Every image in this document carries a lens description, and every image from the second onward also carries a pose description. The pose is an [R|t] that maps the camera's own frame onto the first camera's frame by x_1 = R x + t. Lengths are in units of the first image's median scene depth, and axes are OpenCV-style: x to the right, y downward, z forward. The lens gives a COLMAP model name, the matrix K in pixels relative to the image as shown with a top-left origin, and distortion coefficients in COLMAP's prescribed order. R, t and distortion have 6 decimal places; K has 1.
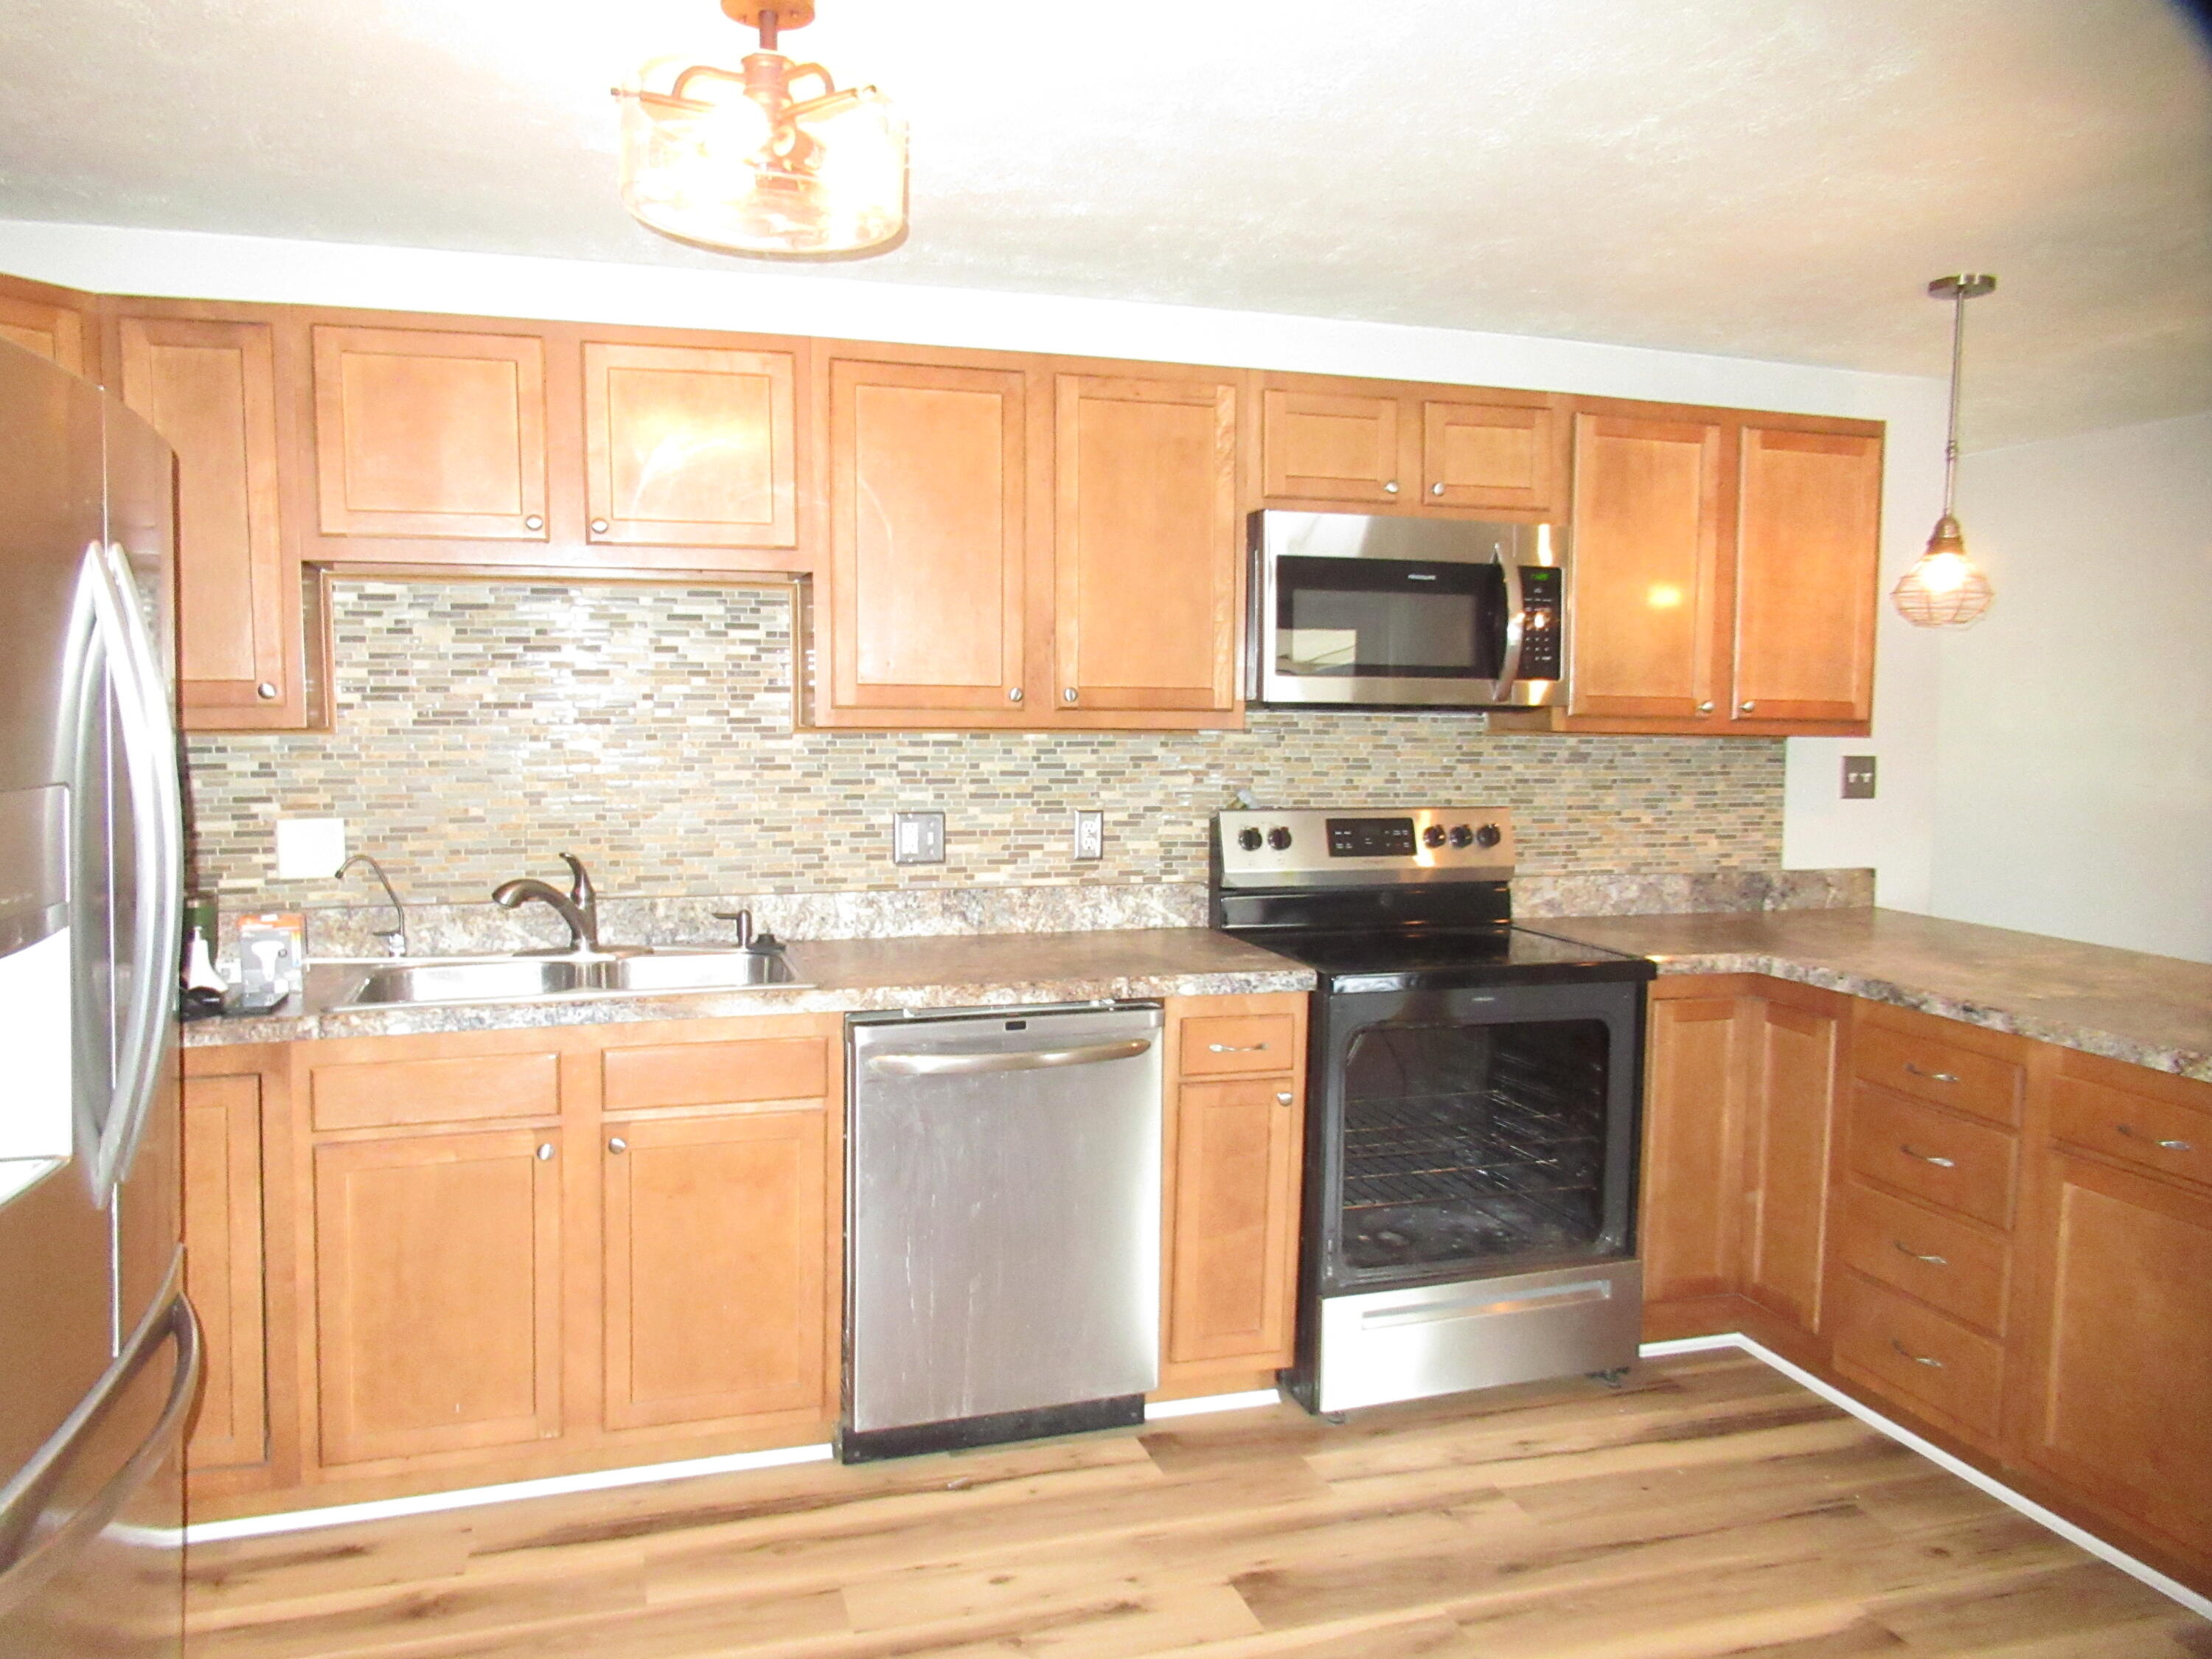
lens RADIAL K [[1635.3, 0, 1101.3], [0, 1635.3, 812.2], [0, 0, 1]] dist [-0.005253, 0.011068]
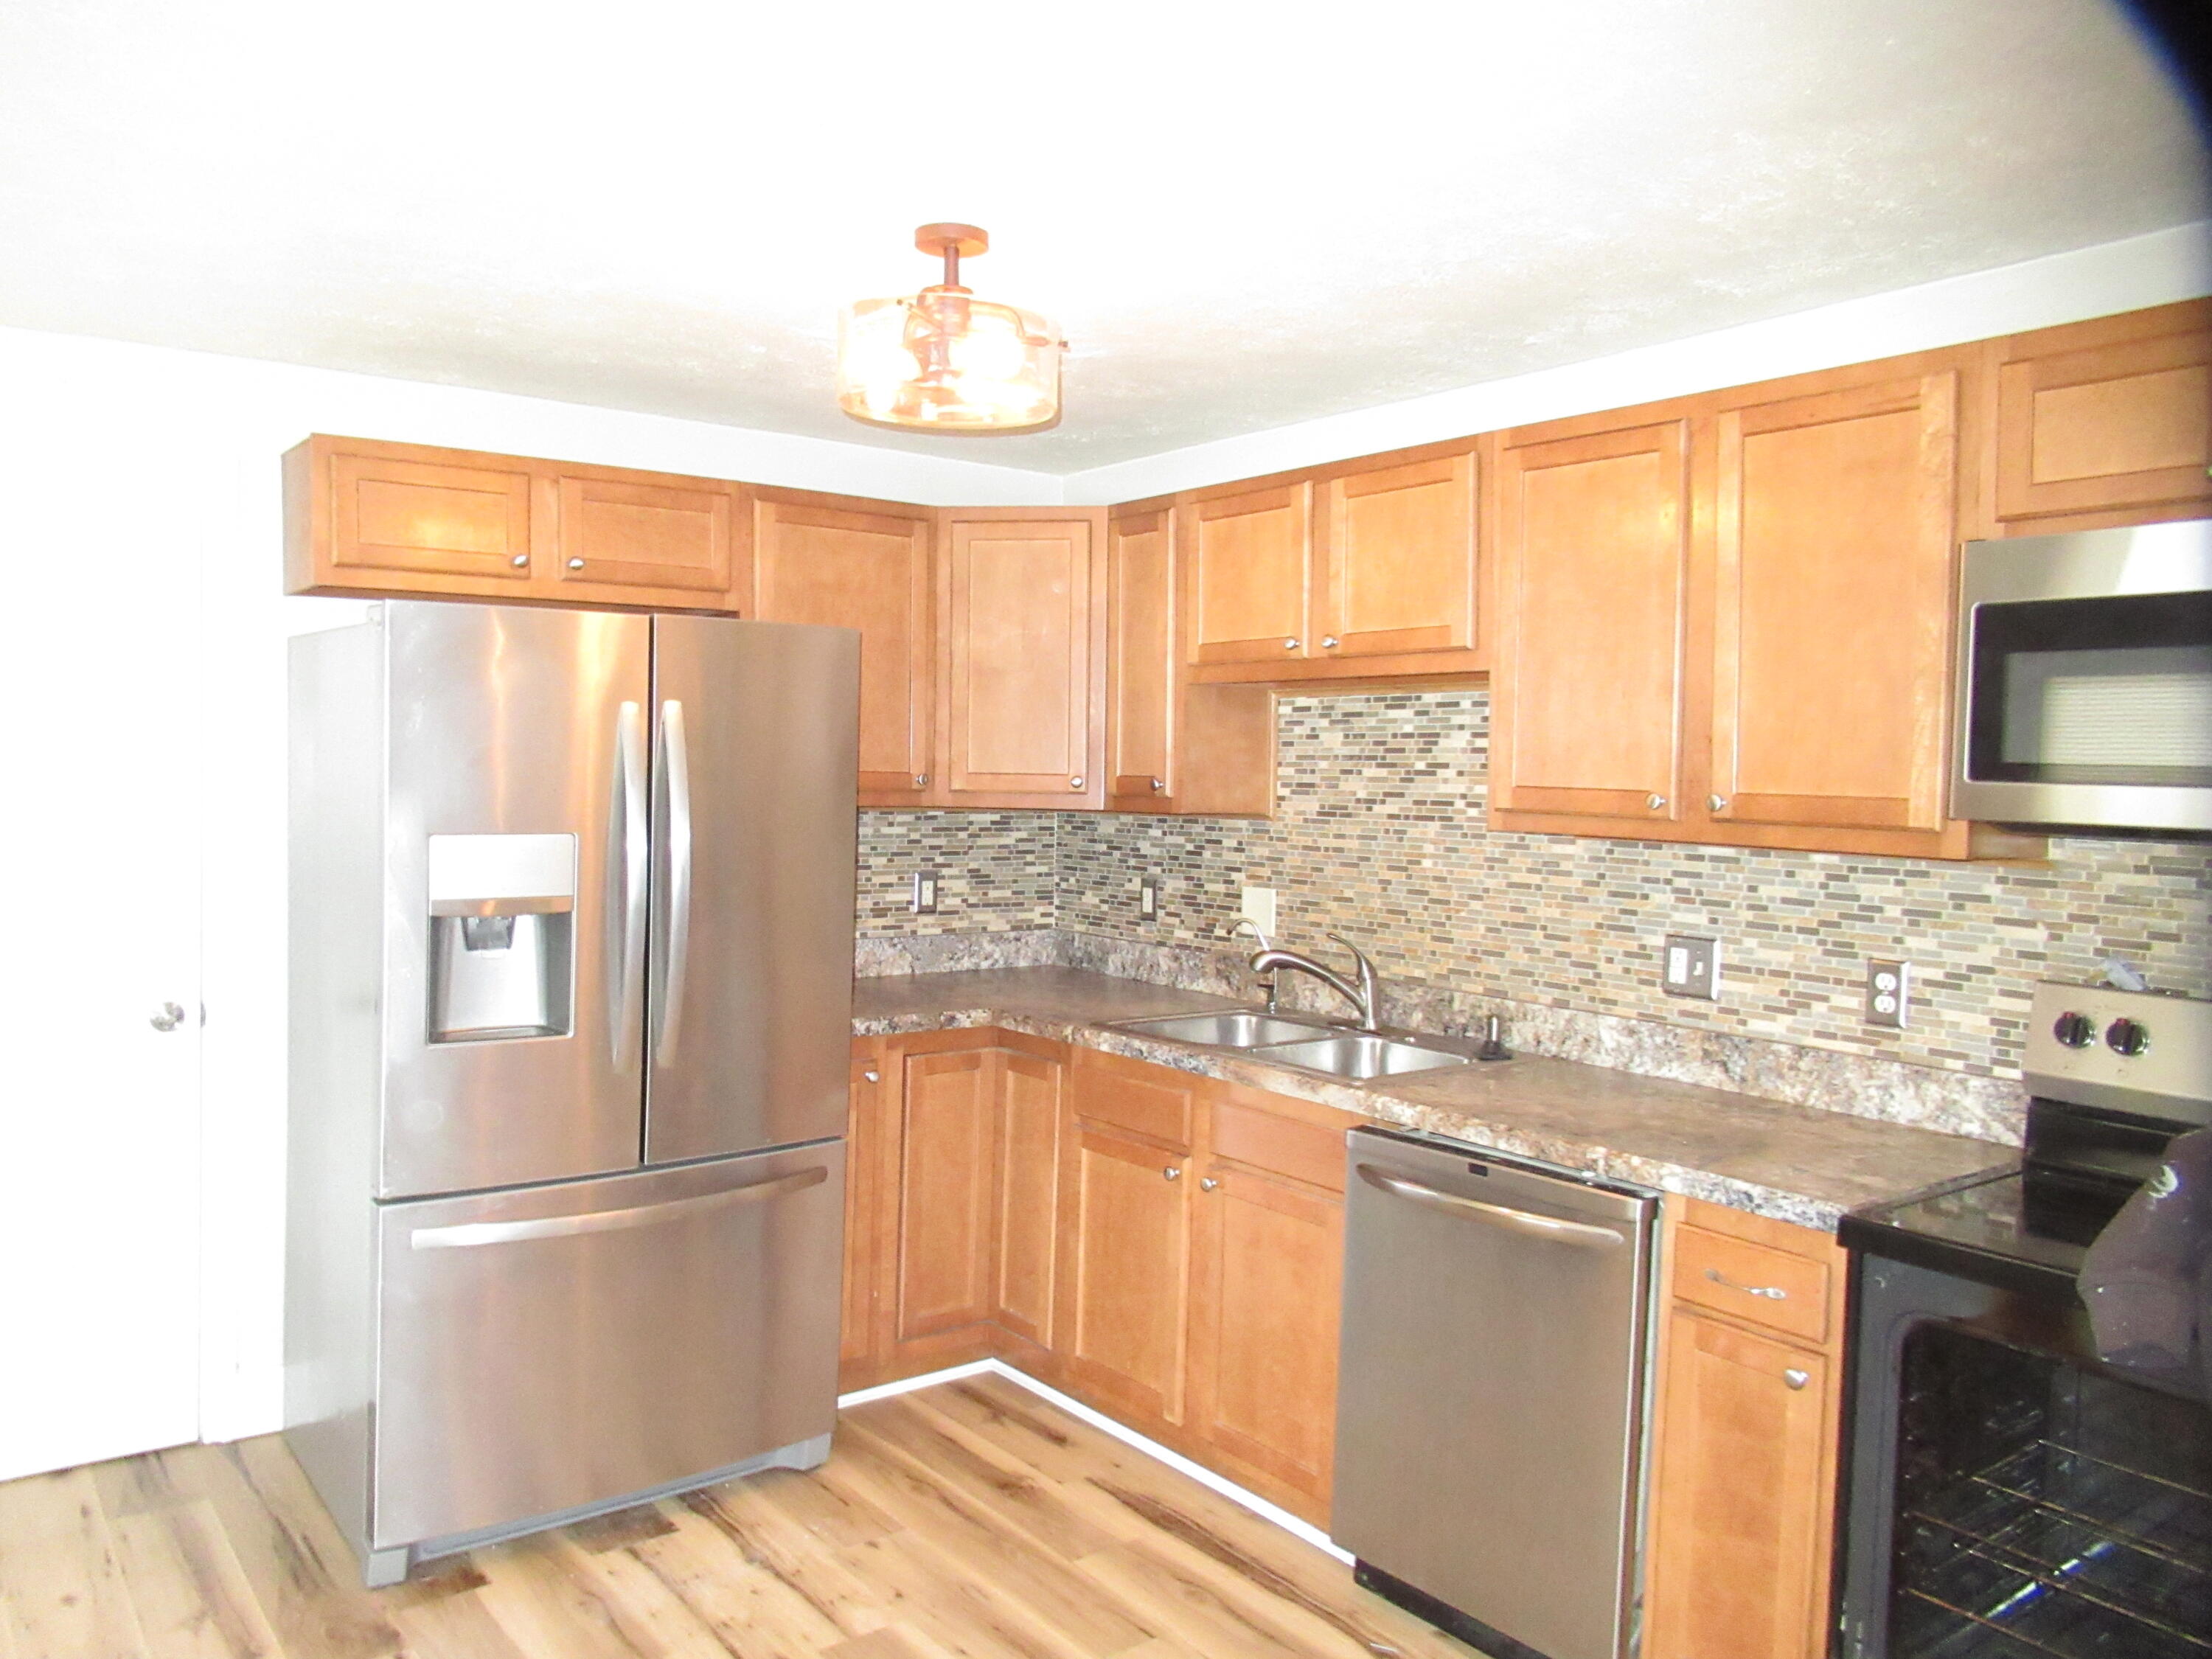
lens RADIAL K [[1634.5, 0, 1119.9], [0, 1634.5, 805.2], [0, 0, 1]] dist [0.001026, -0.012463]
pose [[0.358565, 0.022987, -0.933222, 0.586544], [-0.094381, 0.995467, -0.011743, -0.030909], [0.928721, 0.092289, 0.359110, 0.407813]]
